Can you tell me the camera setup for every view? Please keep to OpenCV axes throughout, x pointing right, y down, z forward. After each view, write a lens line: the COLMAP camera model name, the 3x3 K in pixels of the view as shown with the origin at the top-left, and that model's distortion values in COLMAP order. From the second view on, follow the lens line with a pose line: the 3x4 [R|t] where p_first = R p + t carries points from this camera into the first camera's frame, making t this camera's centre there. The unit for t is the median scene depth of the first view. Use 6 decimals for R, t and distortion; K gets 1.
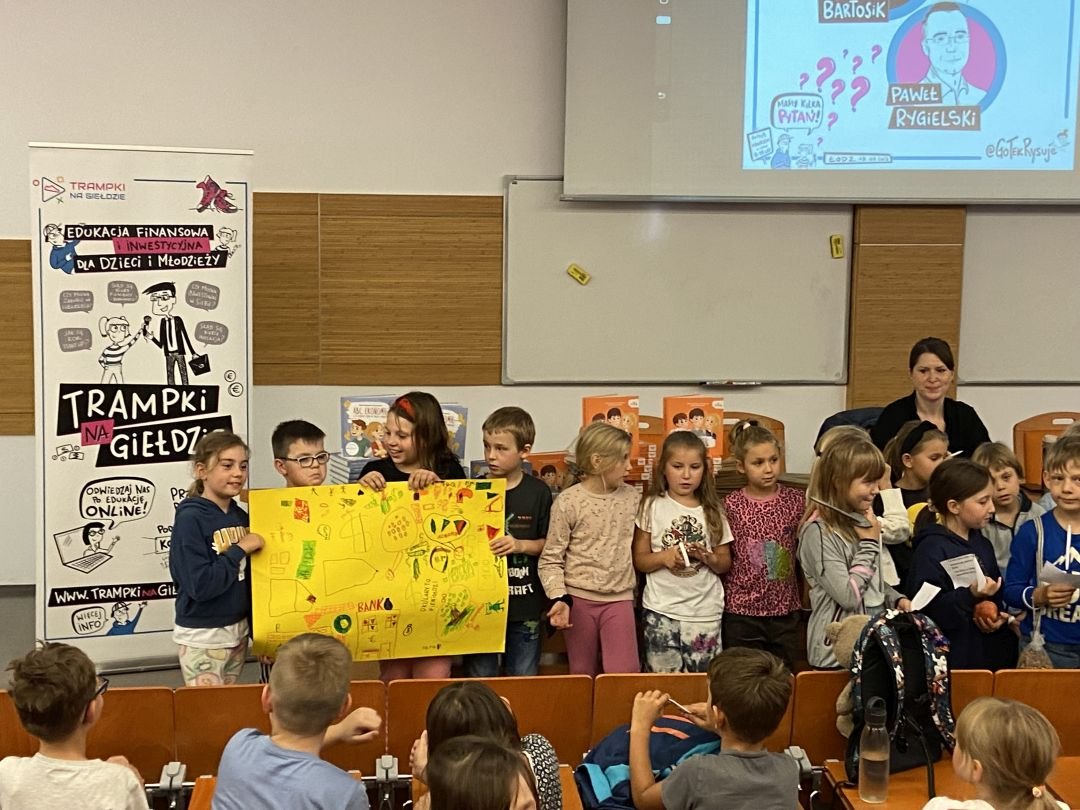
lens RADIAL K [[1626.6, 0, 540.0], [0, 1626.6, 405.0], [0, 0, 1]] dist [0.048725, 0.092727]
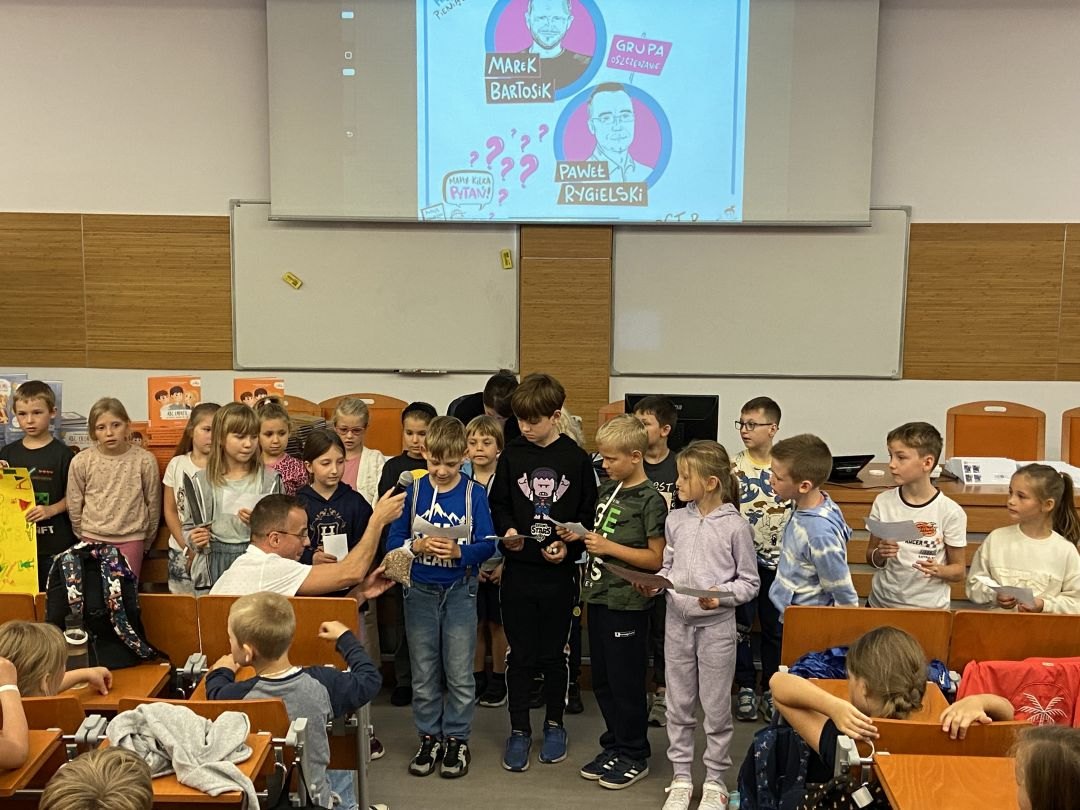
lens RADIAL K [[1384.7, 0, 538.5], [0, 1384.7, 398.5], [0, 0, 1]] dist [0.025627, 0.019594]
pose [[0.992381, 0.016952, -0.122032, 0.338241], [-0.016961, 0.999856, 0.000961, 0.004104], [0.122030, 0.001116, 0.992526, -0.008364]]
